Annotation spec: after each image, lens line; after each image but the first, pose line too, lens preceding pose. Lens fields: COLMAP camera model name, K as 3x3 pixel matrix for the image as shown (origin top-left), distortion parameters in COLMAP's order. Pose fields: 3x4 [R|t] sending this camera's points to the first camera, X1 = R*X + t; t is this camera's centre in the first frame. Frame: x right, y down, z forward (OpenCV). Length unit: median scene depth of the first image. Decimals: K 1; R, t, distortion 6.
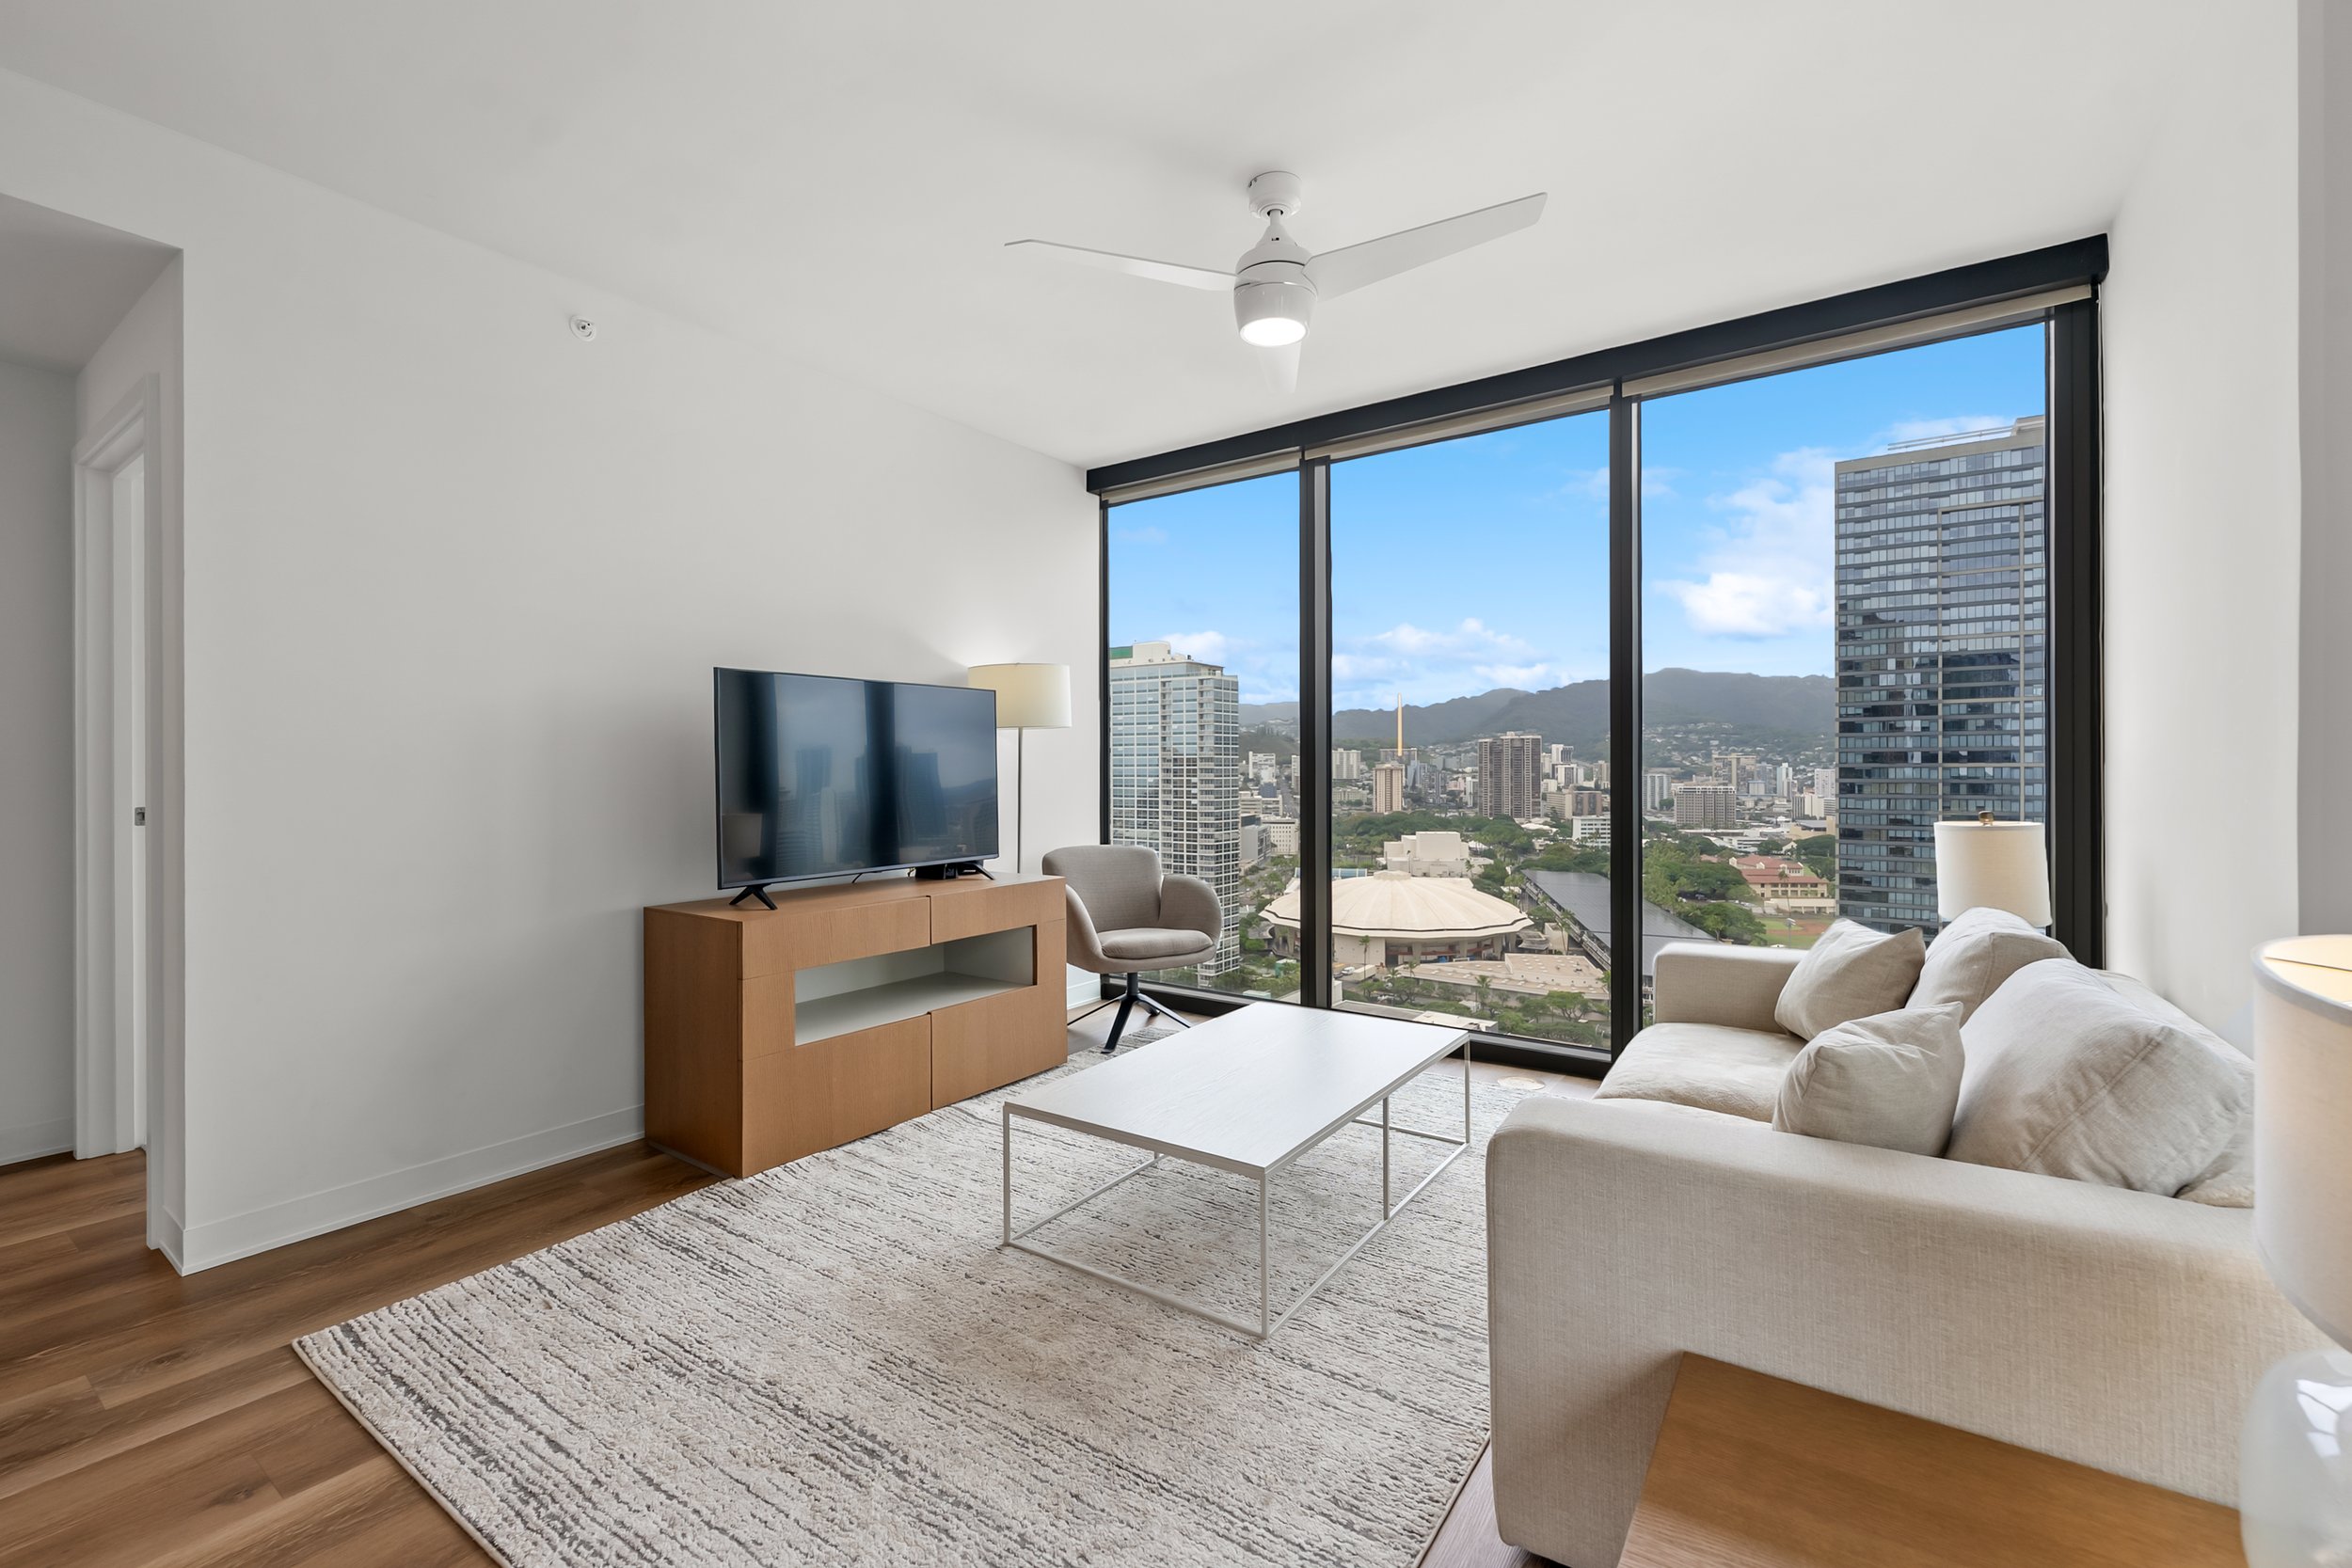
lens RADIAL K [[983.9, 0, 1176.4], [0, 983.9, 779.5], [0, 0, 1]] dist [-0.001250, -0.000391]
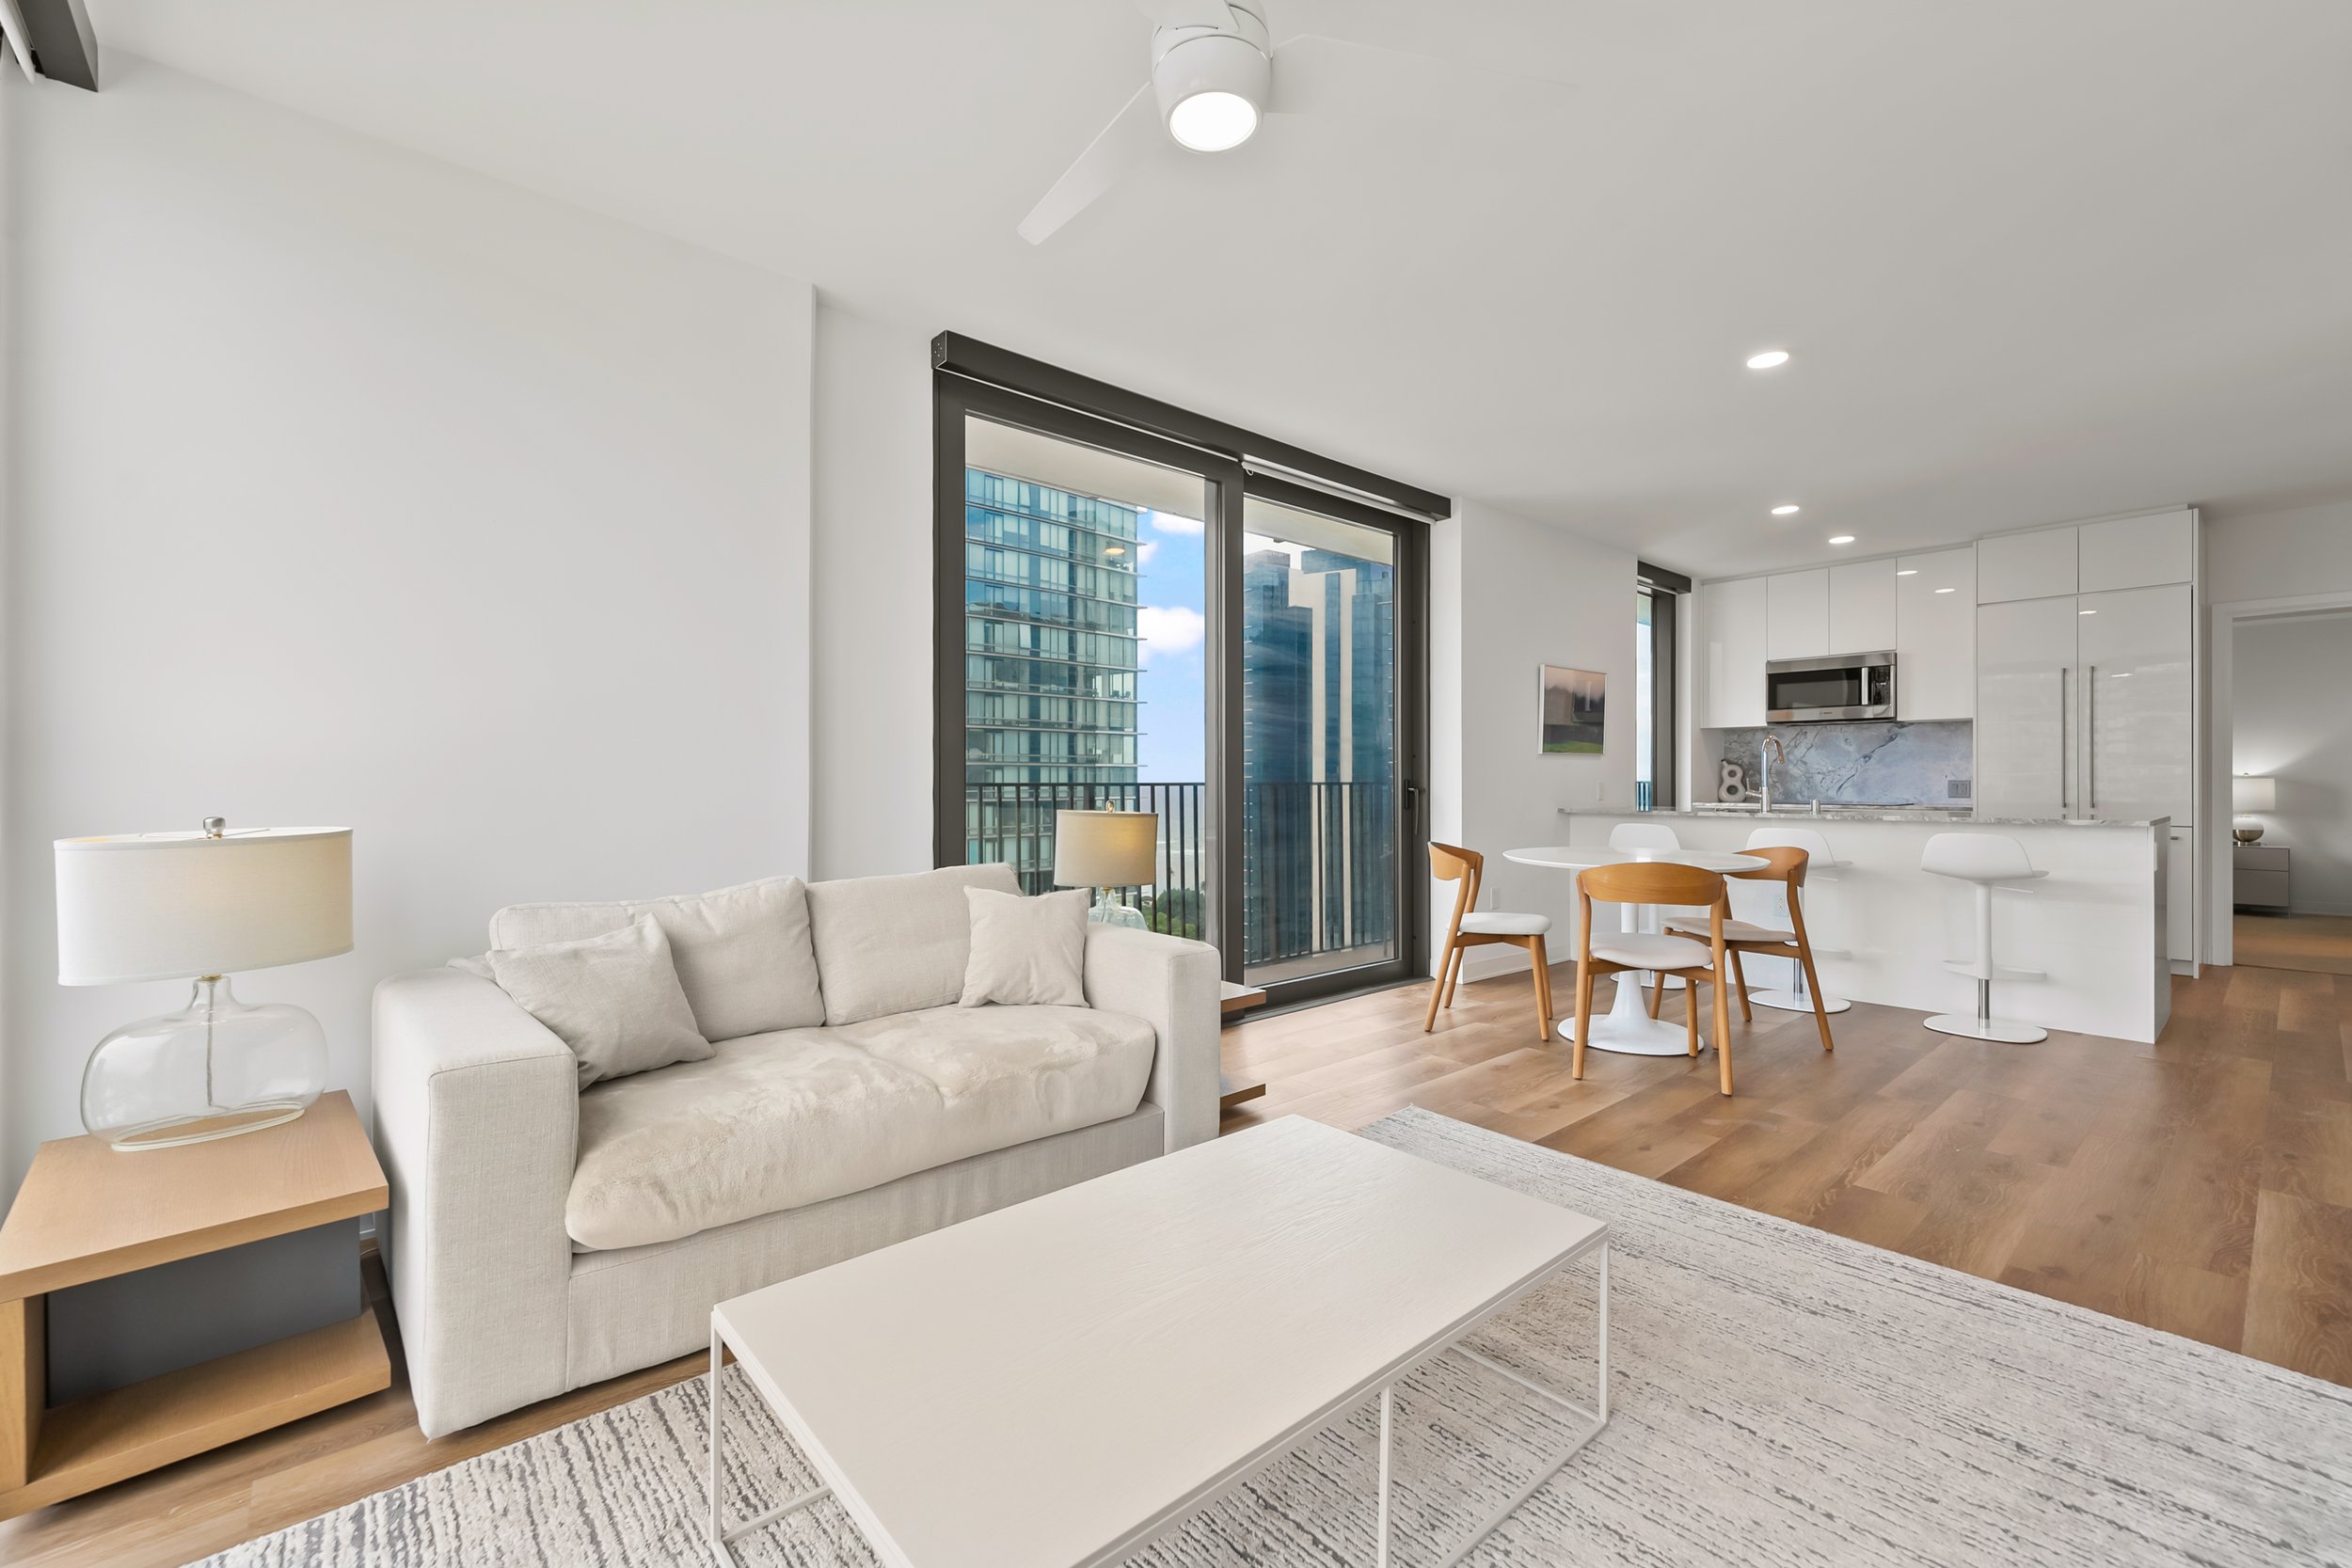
lens RADIAL K [[966.6, 0, 1174.5], [0, 966.6, 778.8], [0, 0, 1]] dist [-0.000678, -0.000415]
pose [[-0.966905, 0.002958, 0.255119, -0.058787], [0.003055, 0.999995, -0.000017, 0.000765], [-0.255118, 0.000763, -0.966910, 2.208077]]
